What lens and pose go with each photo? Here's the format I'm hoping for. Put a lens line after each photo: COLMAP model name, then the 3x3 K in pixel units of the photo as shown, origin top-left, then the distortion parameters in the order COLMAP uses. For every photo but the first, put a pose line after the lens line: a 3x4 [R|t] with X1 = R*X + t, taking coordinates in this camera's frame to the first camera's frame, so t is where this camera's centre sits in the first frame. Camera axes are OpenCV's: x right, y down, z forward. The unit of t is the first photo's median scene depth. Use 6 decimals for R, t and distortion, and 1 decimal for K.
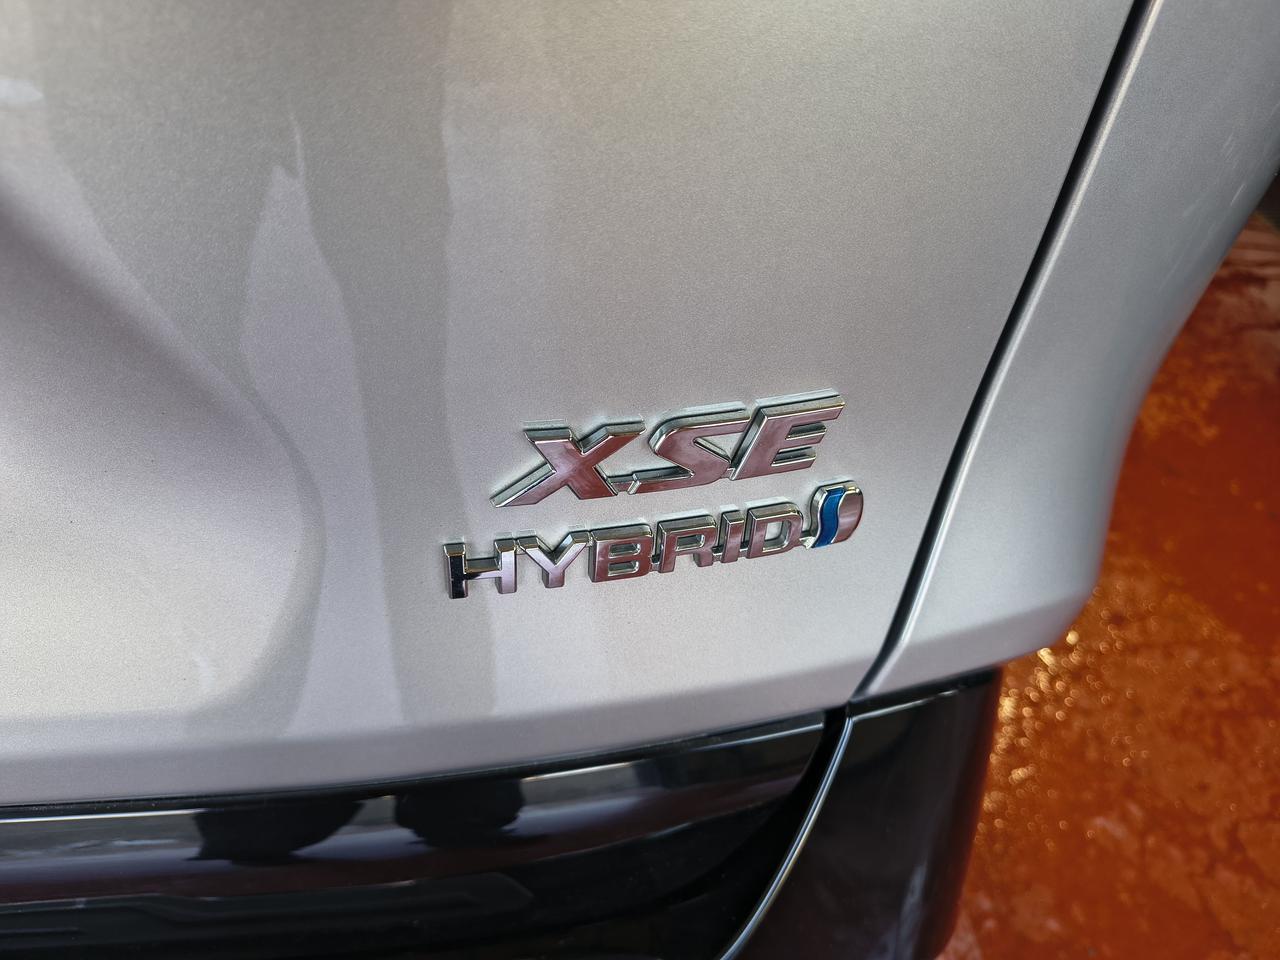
lens RADIAL K [[899.4, 0, 640.0], [0, 899.4, 480.0], [0, 0, 1]] dist [-0.005189, -0.001218]
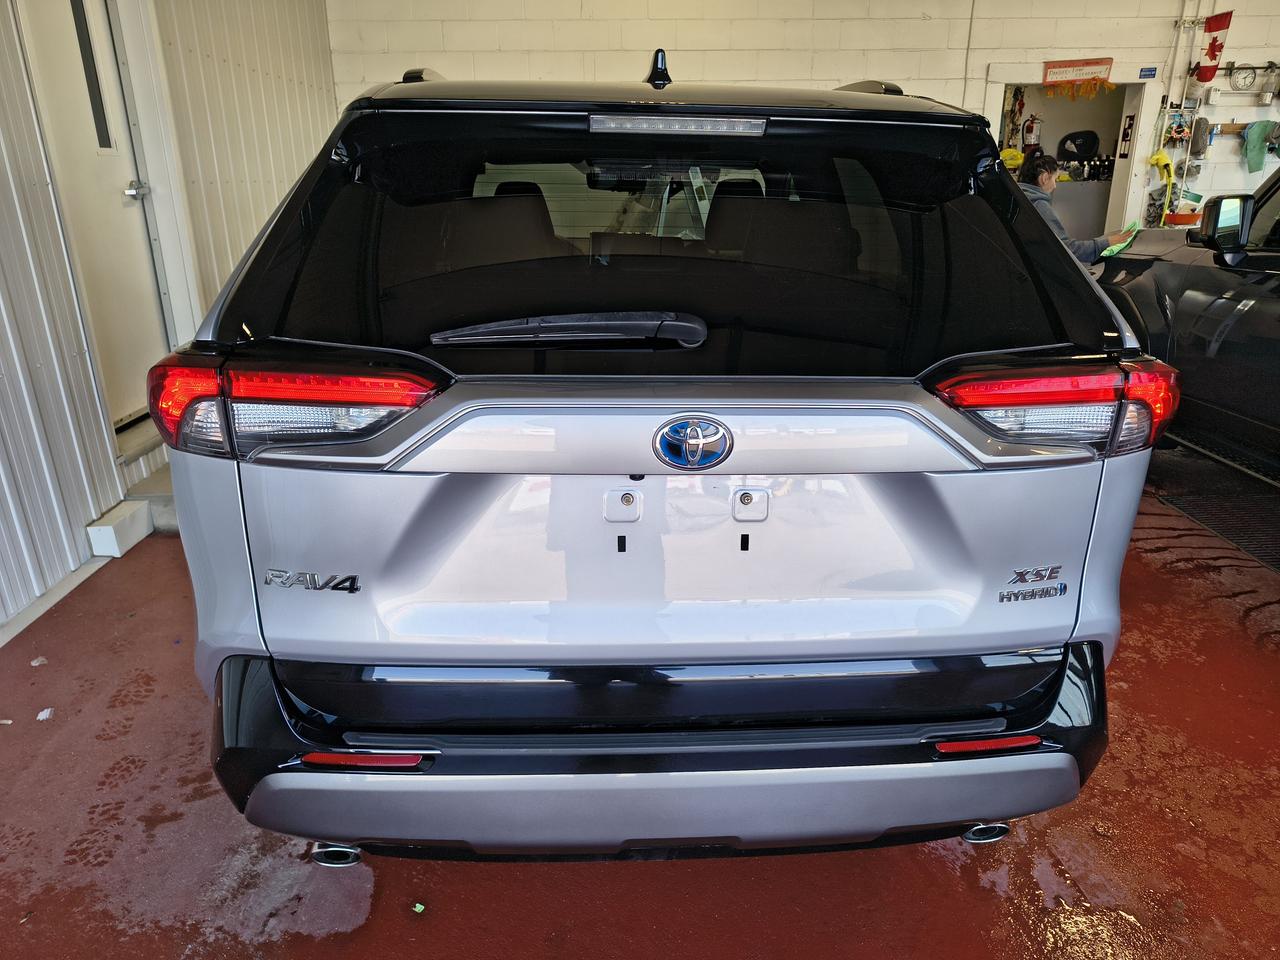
lens RADIAL K [[899.4, 0, 640.0], [0, 899.4, 480.0], [0, 0, 1]] dist [-0.005189, -0.001218]
pose [[0.997169, -0.075063, -0.004454, -0.524557], [0.067818, 0.923361, -0.377896, 0.305483], [0.032479, 0.376524, 0.925837, -1.007480]]
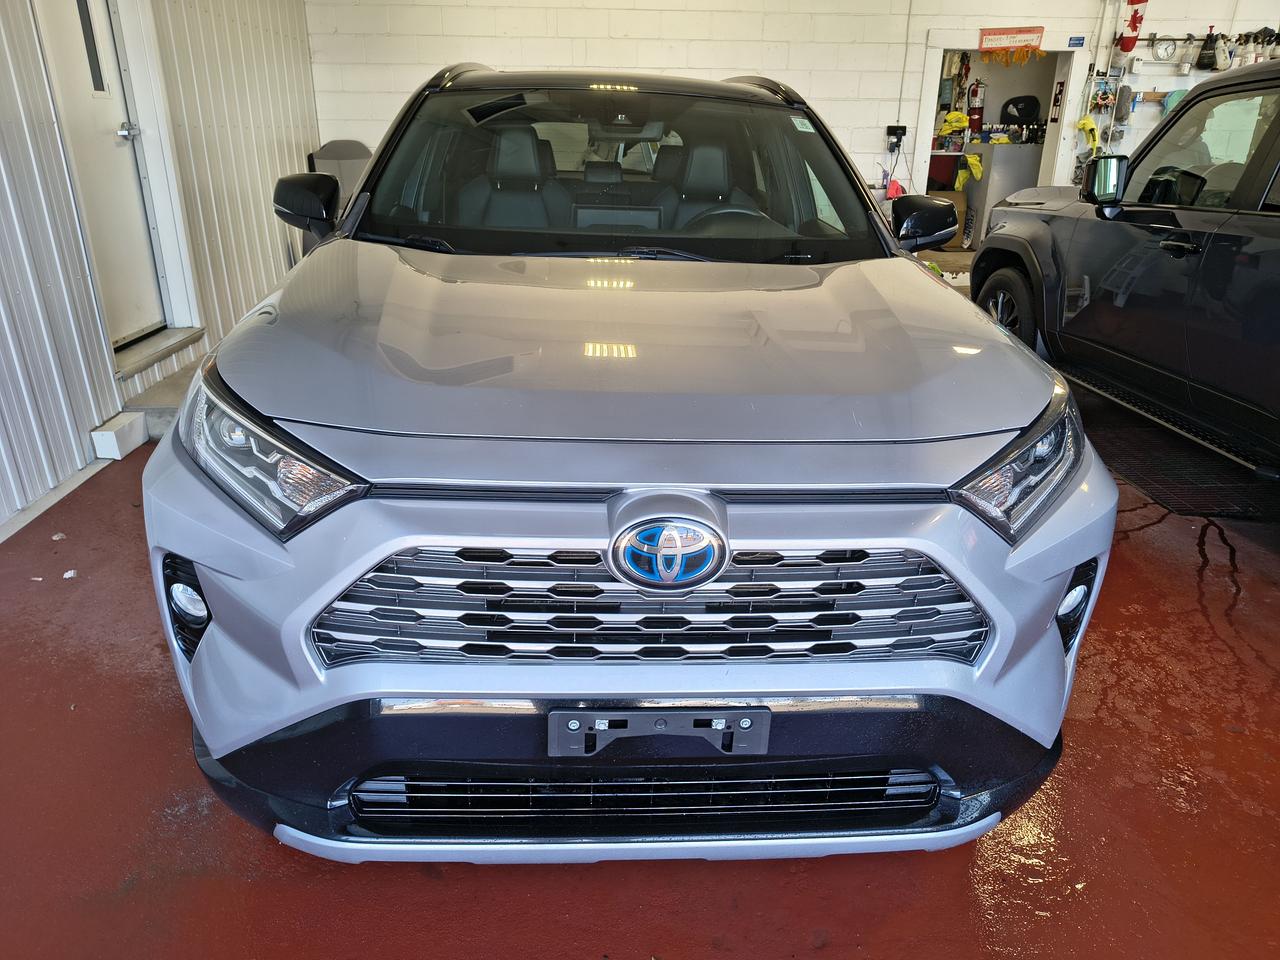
lens RADIAL K [[899.4, 0, 640.0], [0, 899.4, 480.0], [0, 0, 1]] dist [-0.005189, -0.001218]
pose [[0.997769, -0.063777, 0.019748, -0.407315], [0.066700, 0.939284, -0.336596, 0.635703], [0.002918, 0.337163, 0.941442, -1.347488]]
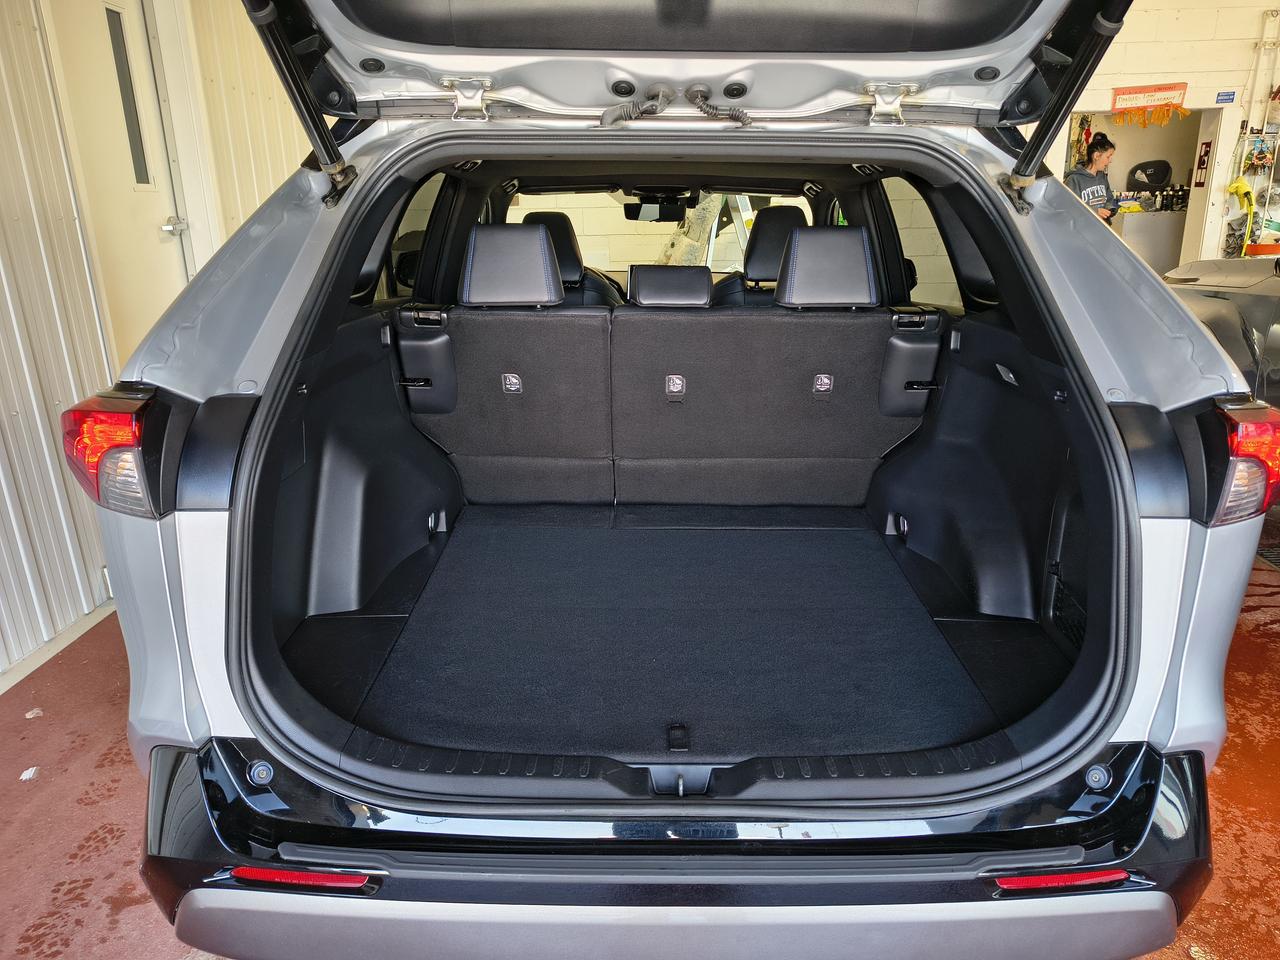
lens RADIAL K [[892.1, 0, 645.3], [0, 892.1, 481.8], [0, 0, 1]] dist [-0.007292, 0.004497]
pose [[0.995863, -0.066311, -0.062132, -0.446675], [0.034787, 0.909854, -0.413469, 0.192583], [0.083949, 0.409597, 0.908396, -0.822973]]
